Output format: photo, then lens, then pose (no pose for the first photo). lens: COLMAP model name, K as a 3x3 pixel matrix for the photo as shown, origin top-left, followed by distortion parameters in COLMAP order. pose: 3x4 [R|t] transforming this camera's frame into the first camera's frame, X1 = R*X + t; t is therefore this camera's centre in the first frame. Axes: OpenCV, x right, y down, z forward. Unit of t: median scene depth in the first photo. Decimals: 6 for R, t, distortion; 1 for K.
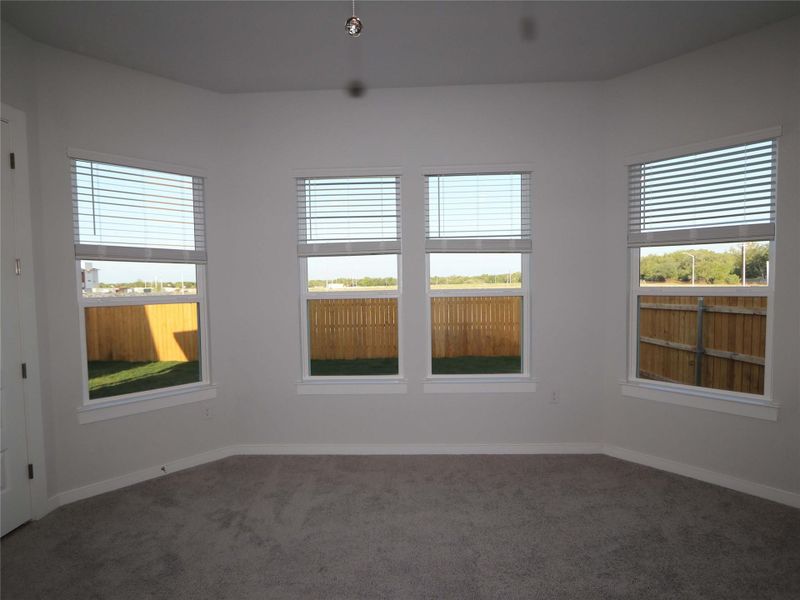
lens RADIAL K [[421.8, 0, 400.0], [0, 421.8, 300.0], [0, 0, 1]] dist [-0.012273, 0.000602]
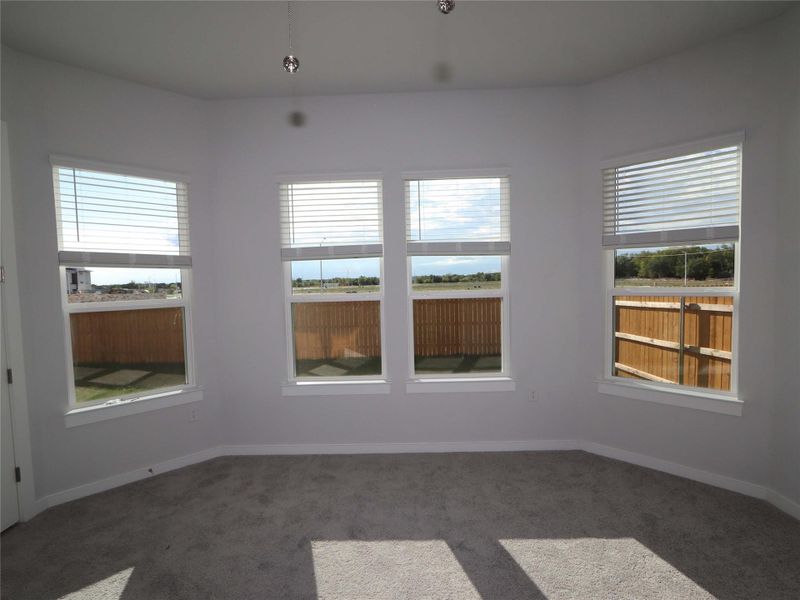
lens RADIAL K [[423.8, 0, 402.5], [0, 423.8, 302.7], [0, 0, 1]] dist [-0.012171, 0.000192]
pose [[0.999879, -0.009469, 0.012317, 0.037078], [0.009357, 0.999915, 0.009049, -0.007889], [-0.012401, -0.008932, 0.999883, -0.026467]]
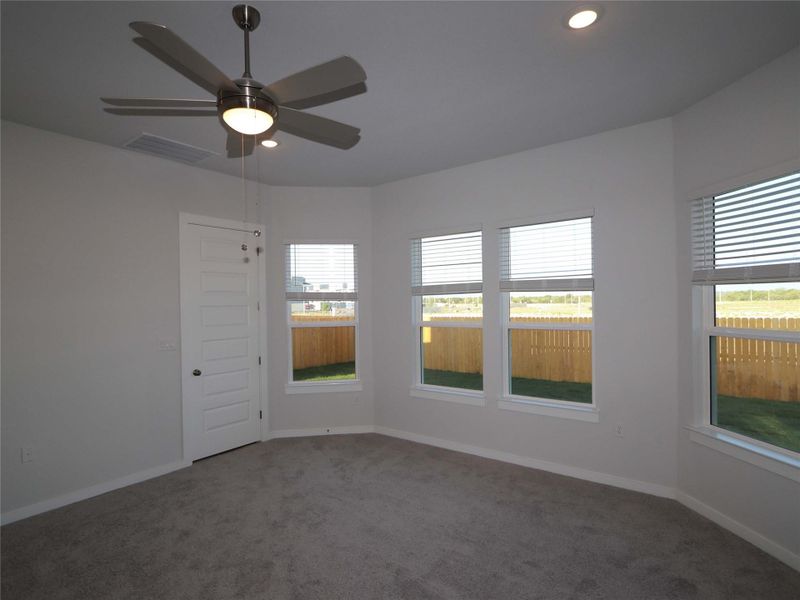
lens RADIAL K [[421.8, 0, 400.0], [0, 421.8, 300.0], [0, 0, 1]] dist [-0.012273, 0.000602]
pose [[0.821579, 0.000471, -0.570094, 0.526450], [-0.023612, 0.999170, -0.033203, -0.042818], [0.569605, 0.040740, 0.820908, -0.164366]]
